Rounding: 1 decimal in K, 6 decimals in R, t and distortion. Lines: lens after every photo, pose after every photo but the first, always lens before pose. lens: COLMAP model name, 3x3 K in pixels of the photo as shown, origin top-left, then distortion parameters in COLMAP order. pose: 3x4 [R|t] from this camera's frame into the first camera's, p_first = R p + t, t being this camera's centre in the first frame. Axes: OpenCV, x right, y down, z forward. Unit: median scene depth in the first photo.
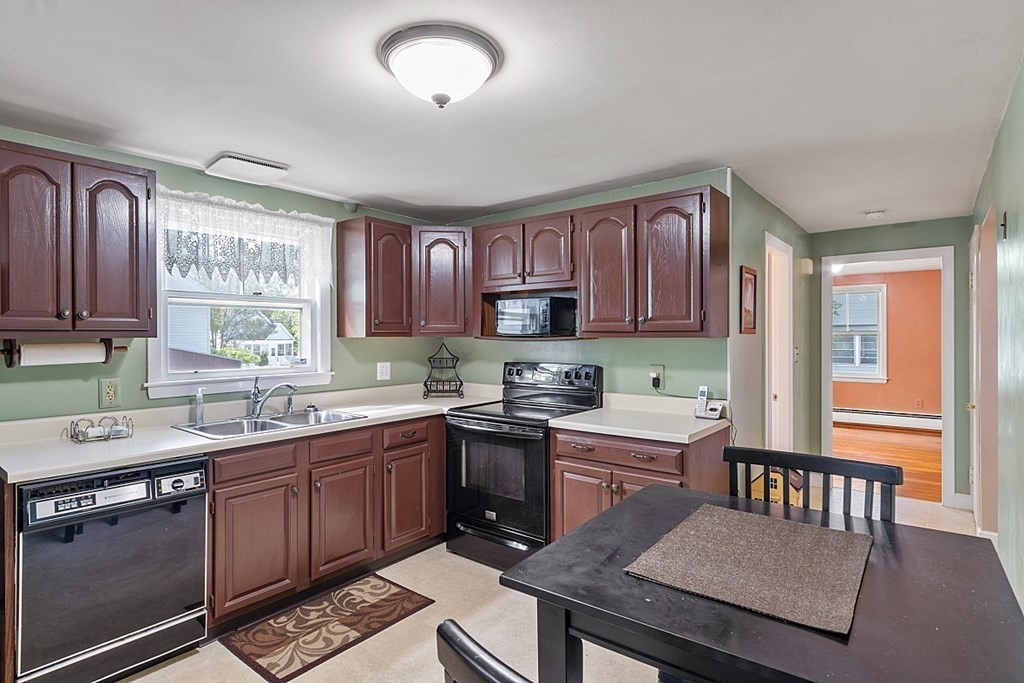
lens RADIAL K [[526.6, 0, 503.4], [0, 526.6, 335.7], [0, 0, 1]] dist [0.005416, -0.001219]
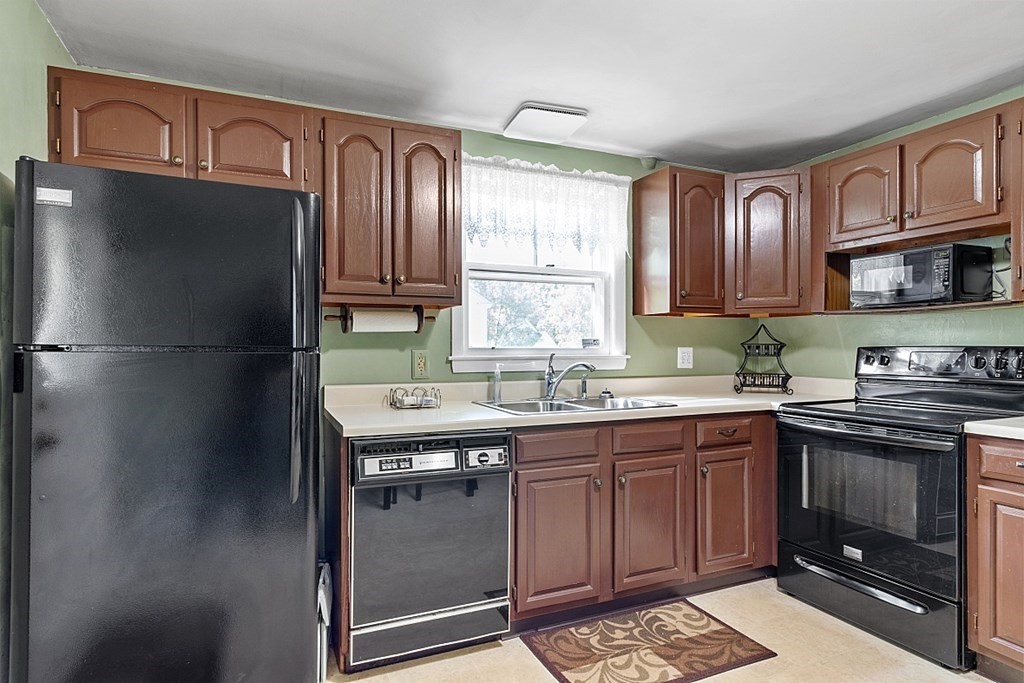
lens RADIAL K [[555.1, 0, 504.0], [0, 555.1, 347.3], [0, 0, 1]] dist [0.006510, -0.000867]
pose [[0.890226, 0.003023, -0.455509, -0.112613], [-0.002072, 0.999995, 0.002588, 0.066550], [0.455514, -0.001360, 0.890227, 0.120970]]
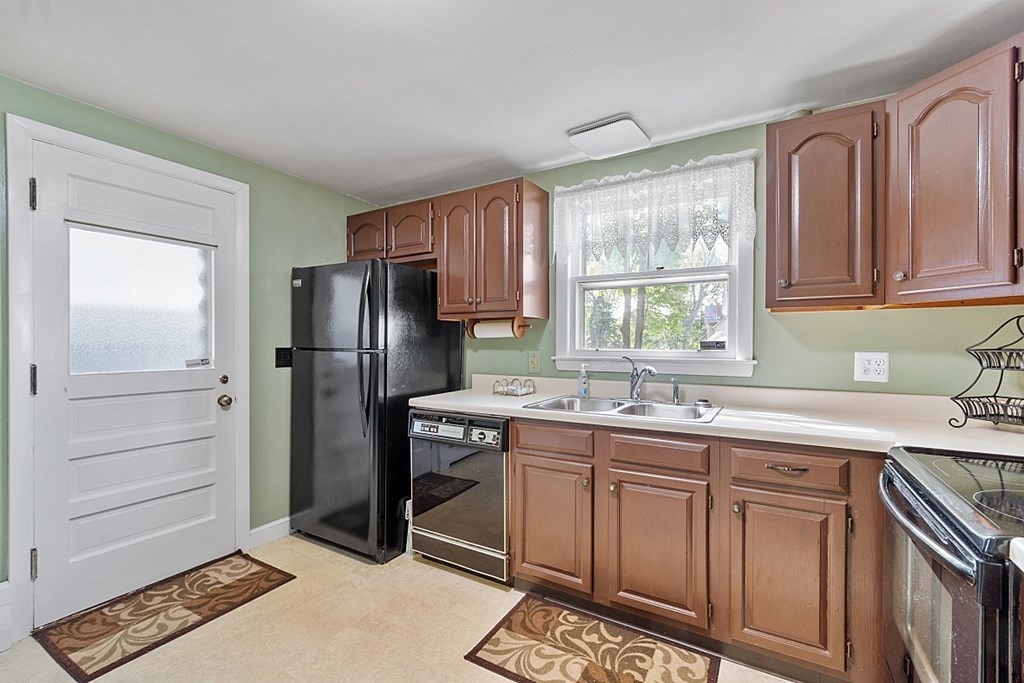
lens RADIAL K [[450.2, 0, 506.2], [0, 450.2, 346.6], [0, 0, 1]] dist [0.002335, 0.000447]
pose [[0.138266, 0.011506, -0.990328, 0.302750], [-0.001728, 0.999934, 0.011376, 0.052878], [0.990394, 0.000139, 0.138277, 0.708849]]
